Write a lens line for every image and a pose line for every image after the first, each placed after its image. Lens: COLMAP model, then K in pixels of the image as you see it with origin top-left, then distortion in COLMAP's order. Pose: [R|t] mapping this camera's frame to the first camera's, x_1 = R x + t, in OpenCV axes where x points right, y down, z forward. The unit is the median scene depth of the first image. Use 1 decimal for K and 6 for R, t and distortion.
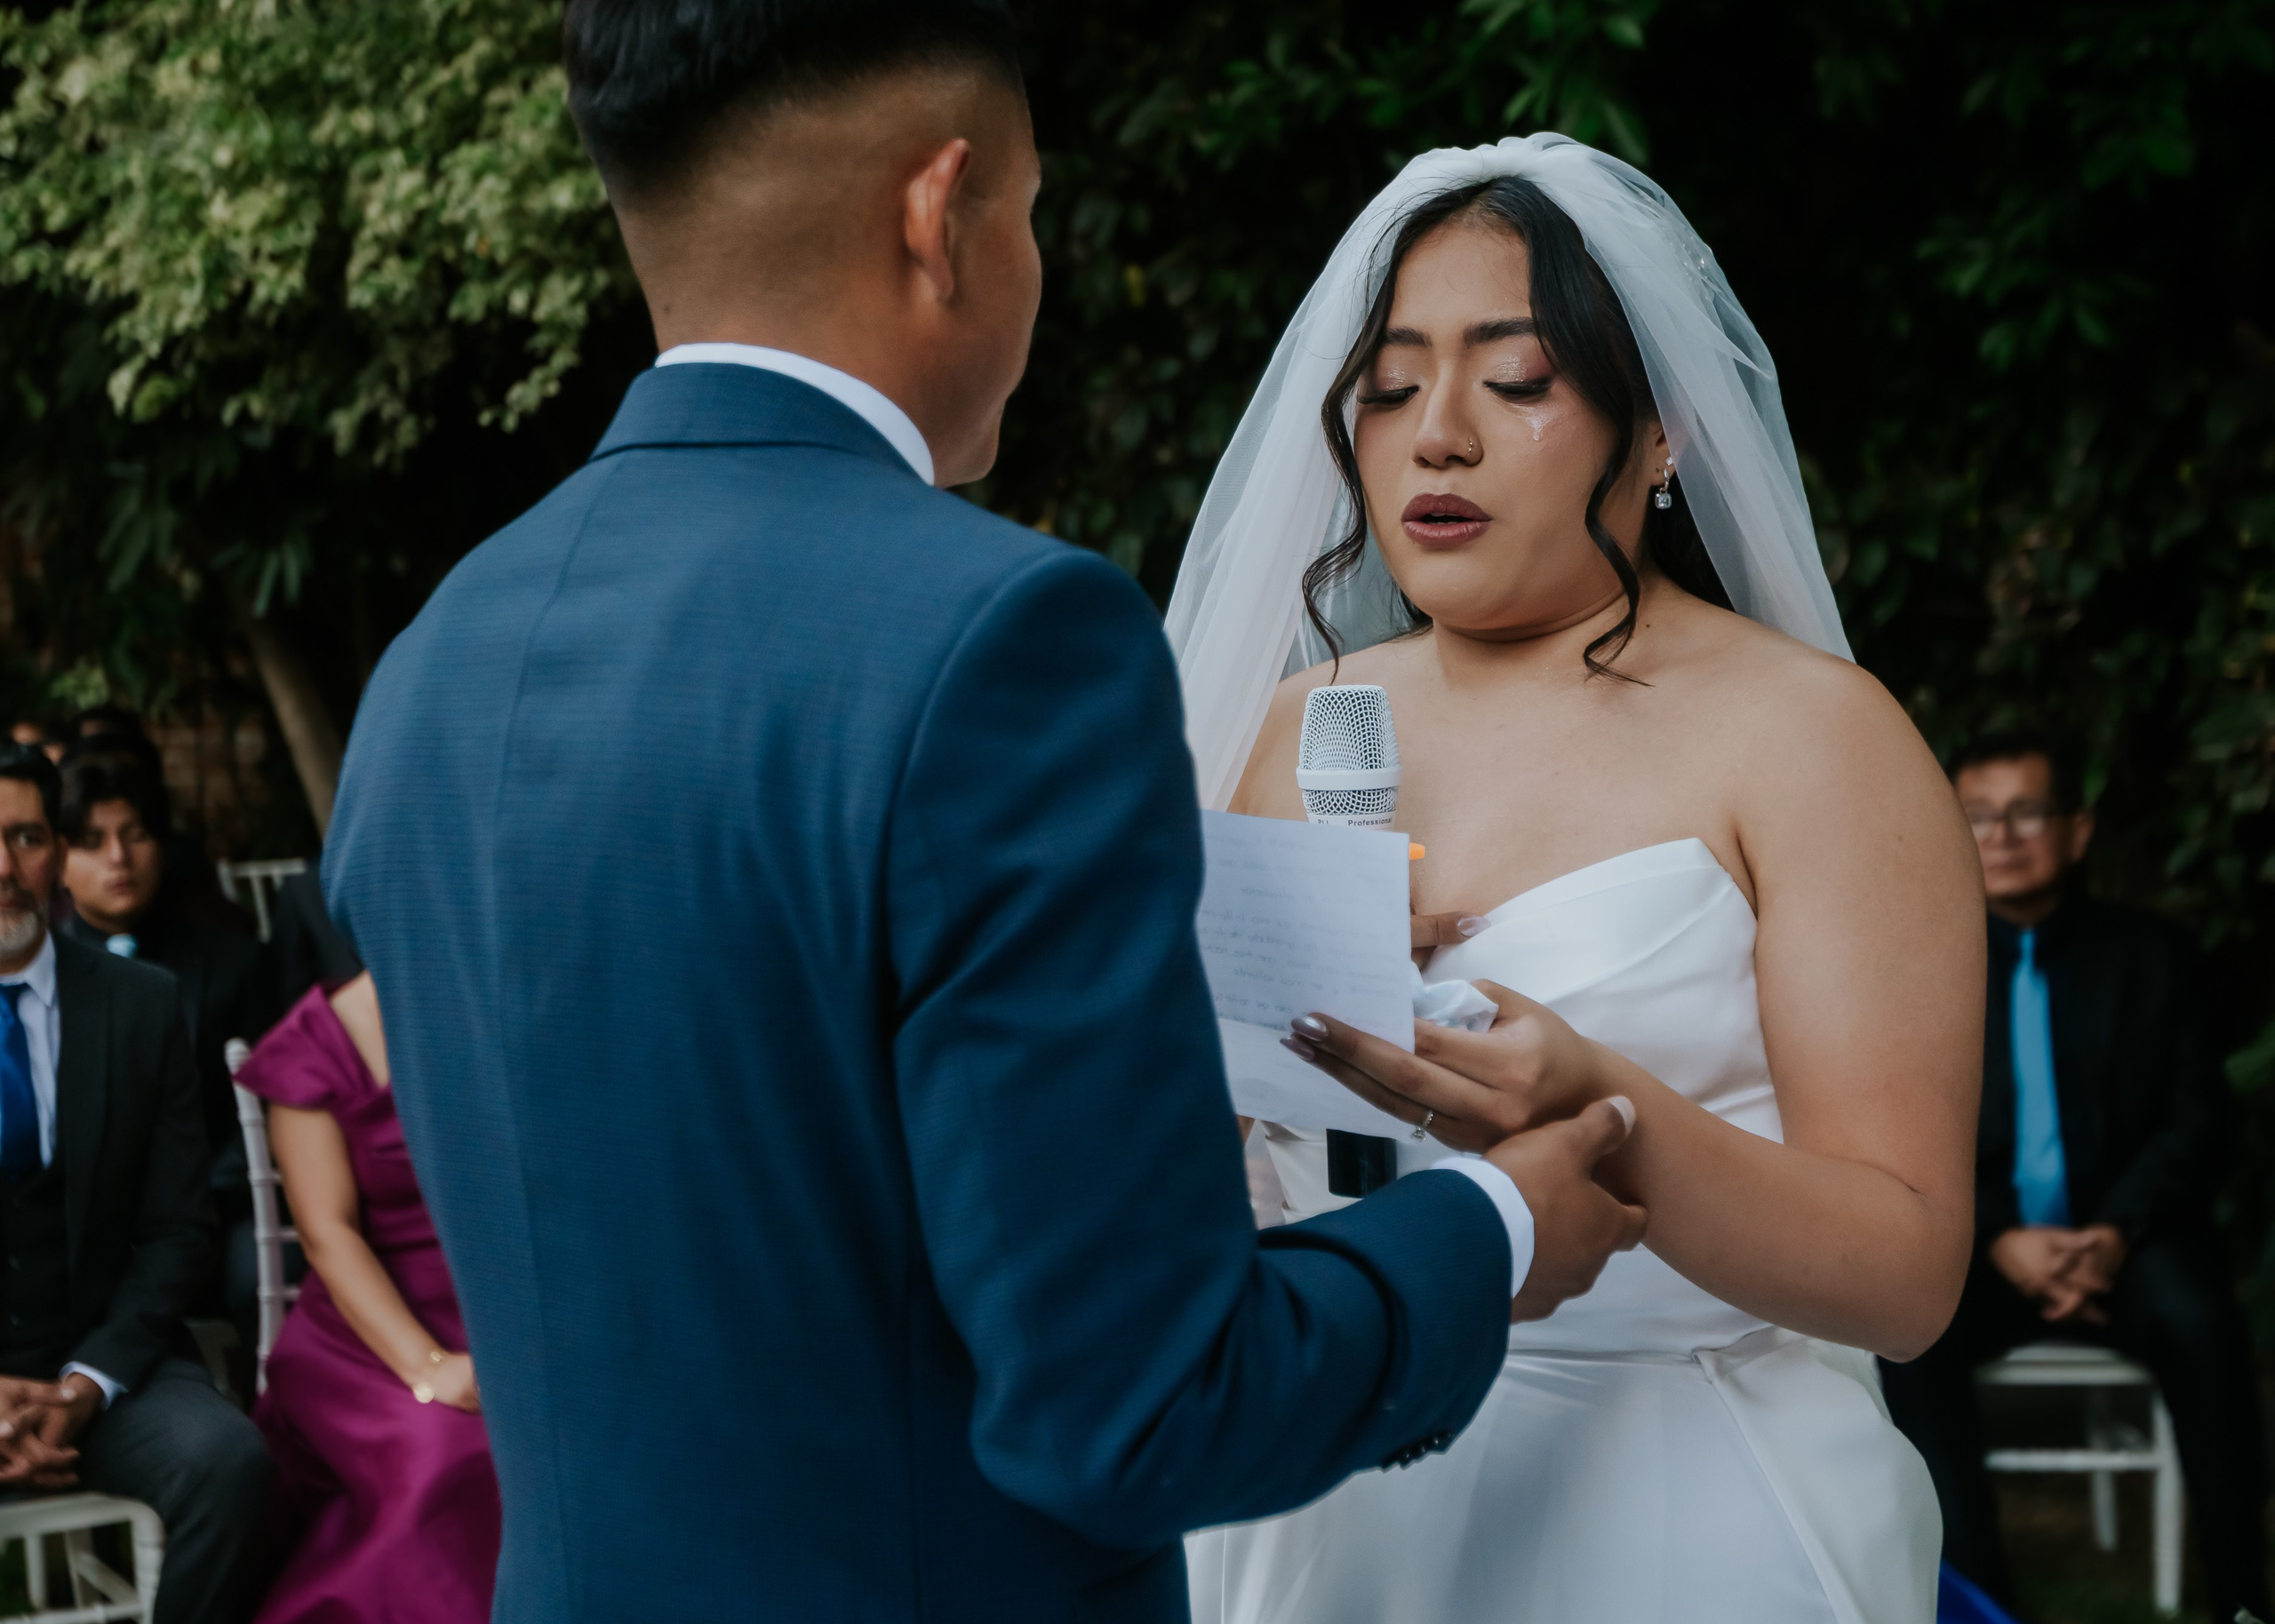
lens RADIAL K [[3366.9, 0, 1140.5], [0, 3366.9, 812.9], [0, 0, 1]] dist [-0.029179, 0.000000]
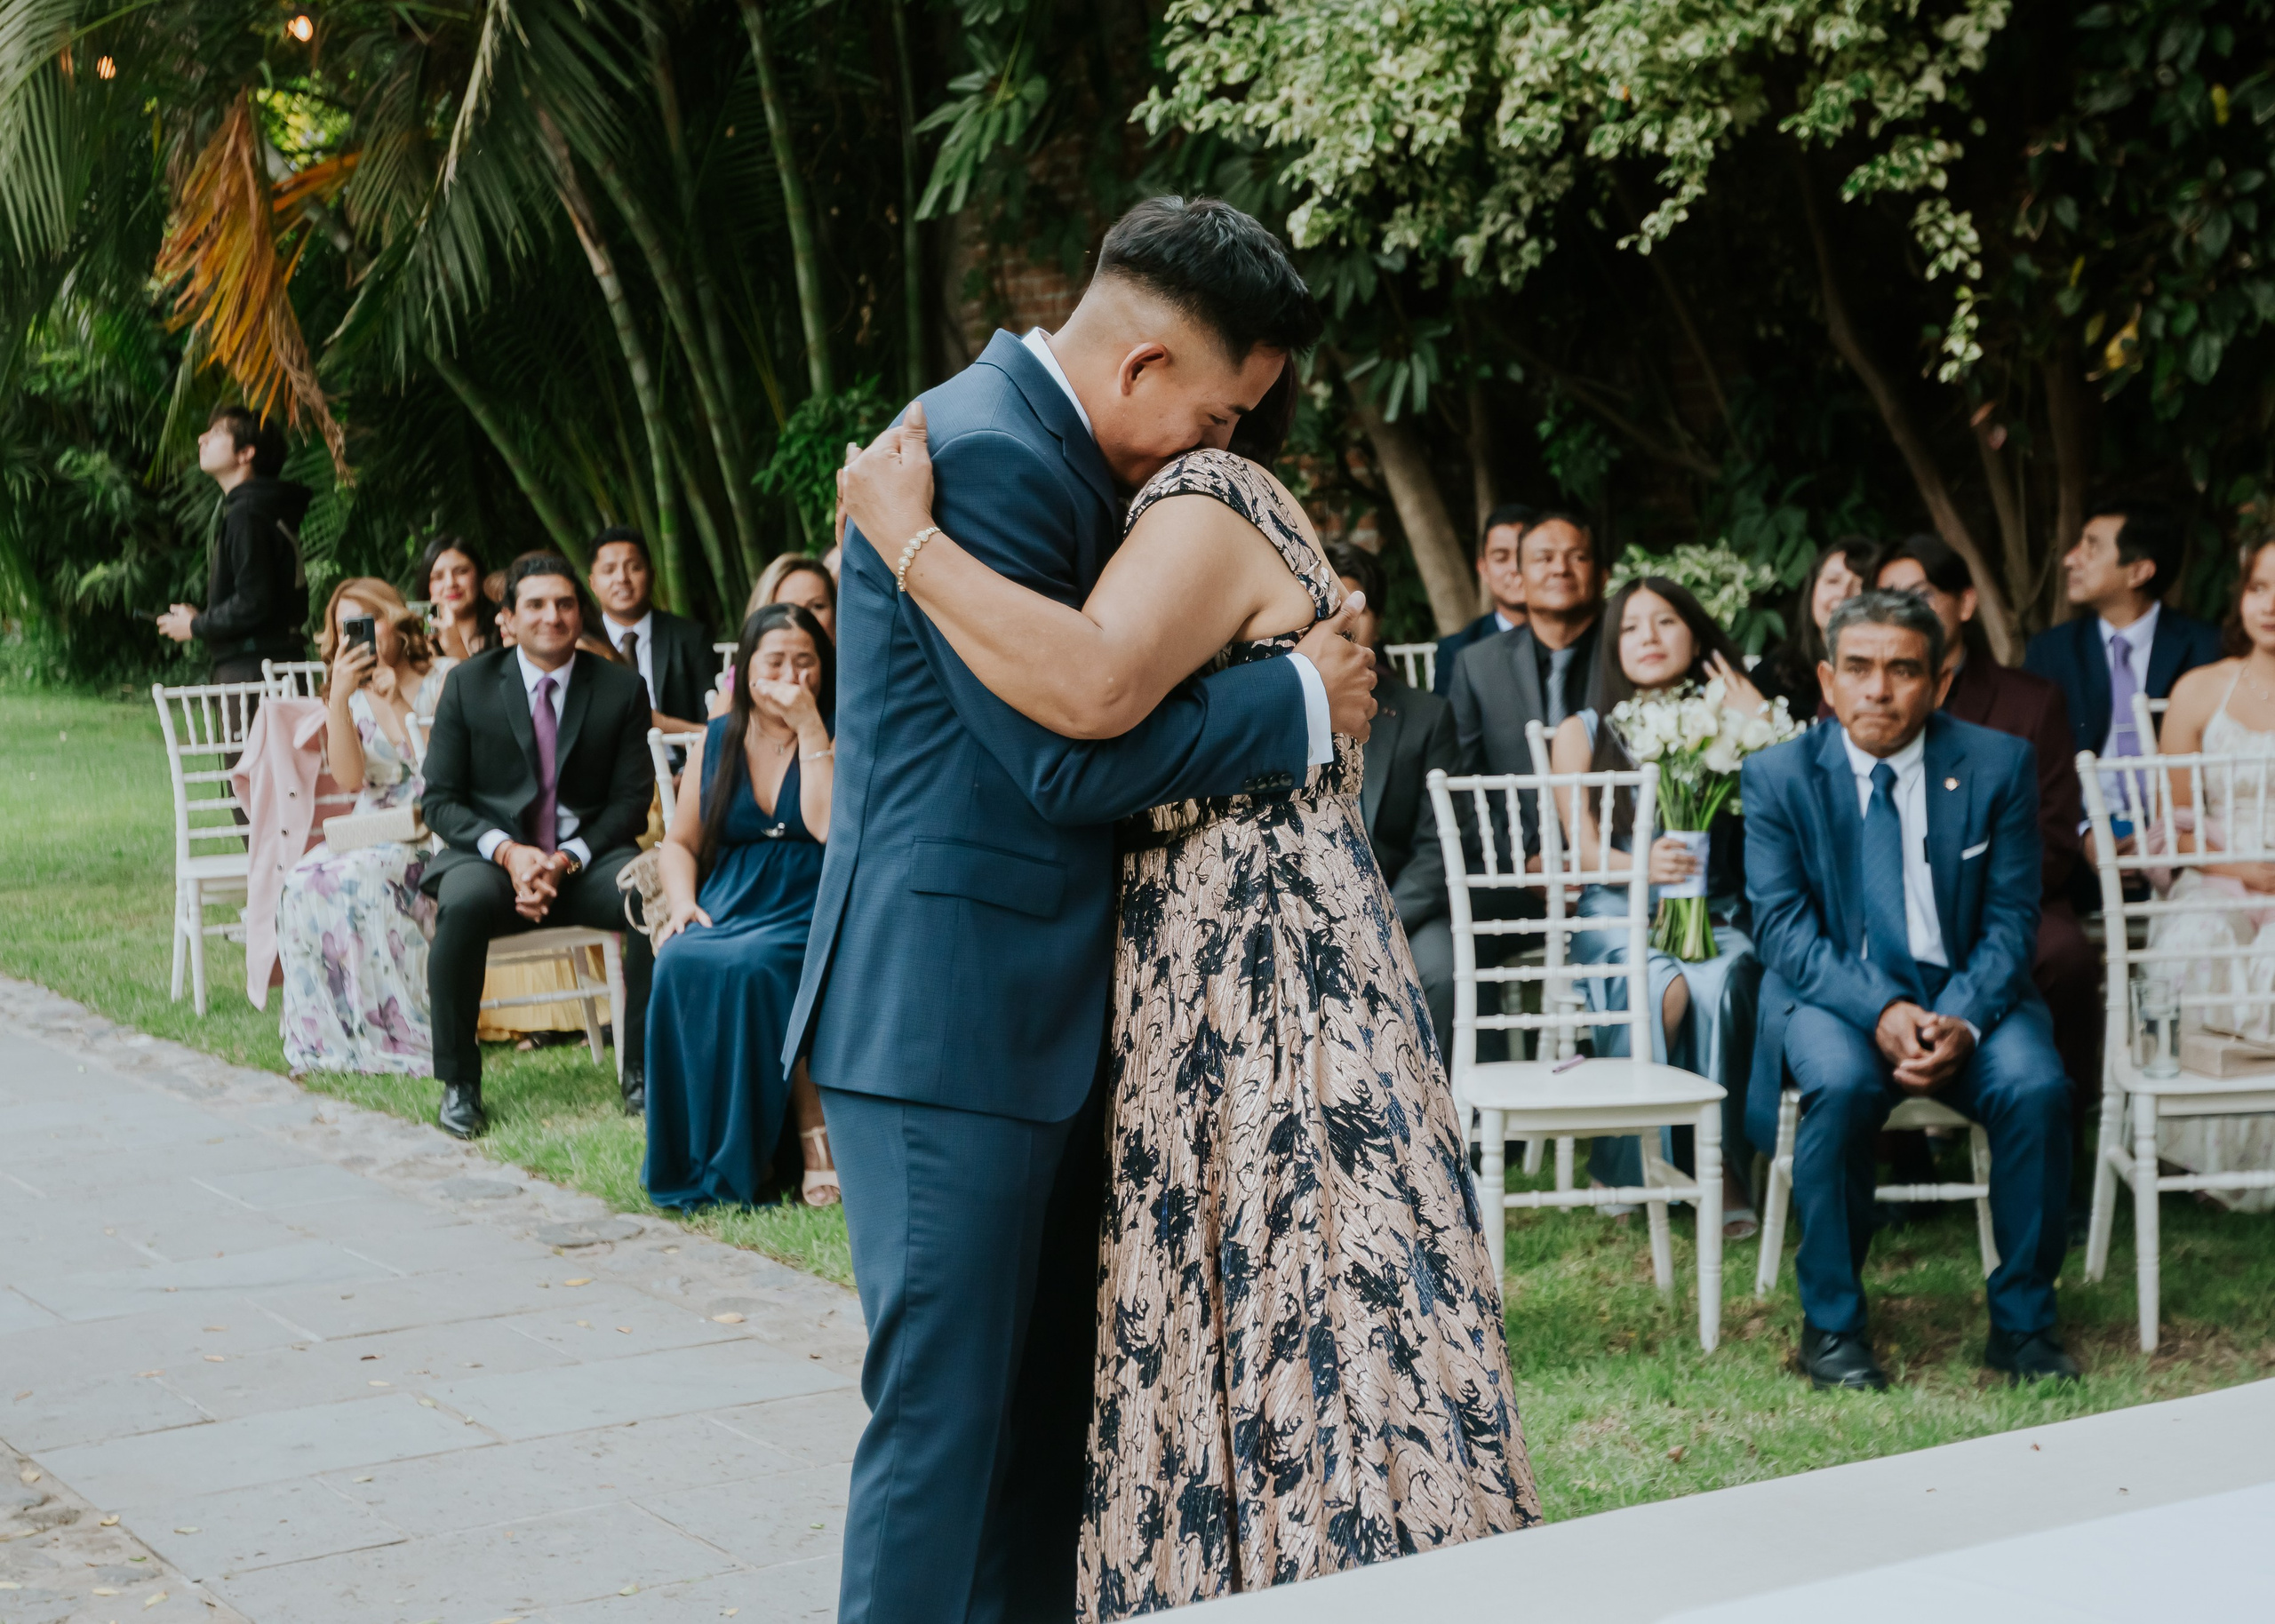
lens RADIAL K [[3366.9, 0, 1134.8], [0, 3366.9, 822.4], [0, 0, 1]] dist [-0.029179, 0.000000]
pose [[0.950412, 0.025067, -0.309981, 0.006161], [-0.006959, 0.998211, 0.059383, 0.010902], [0.310915, -0.054281, 0.948886, -0.131157]]
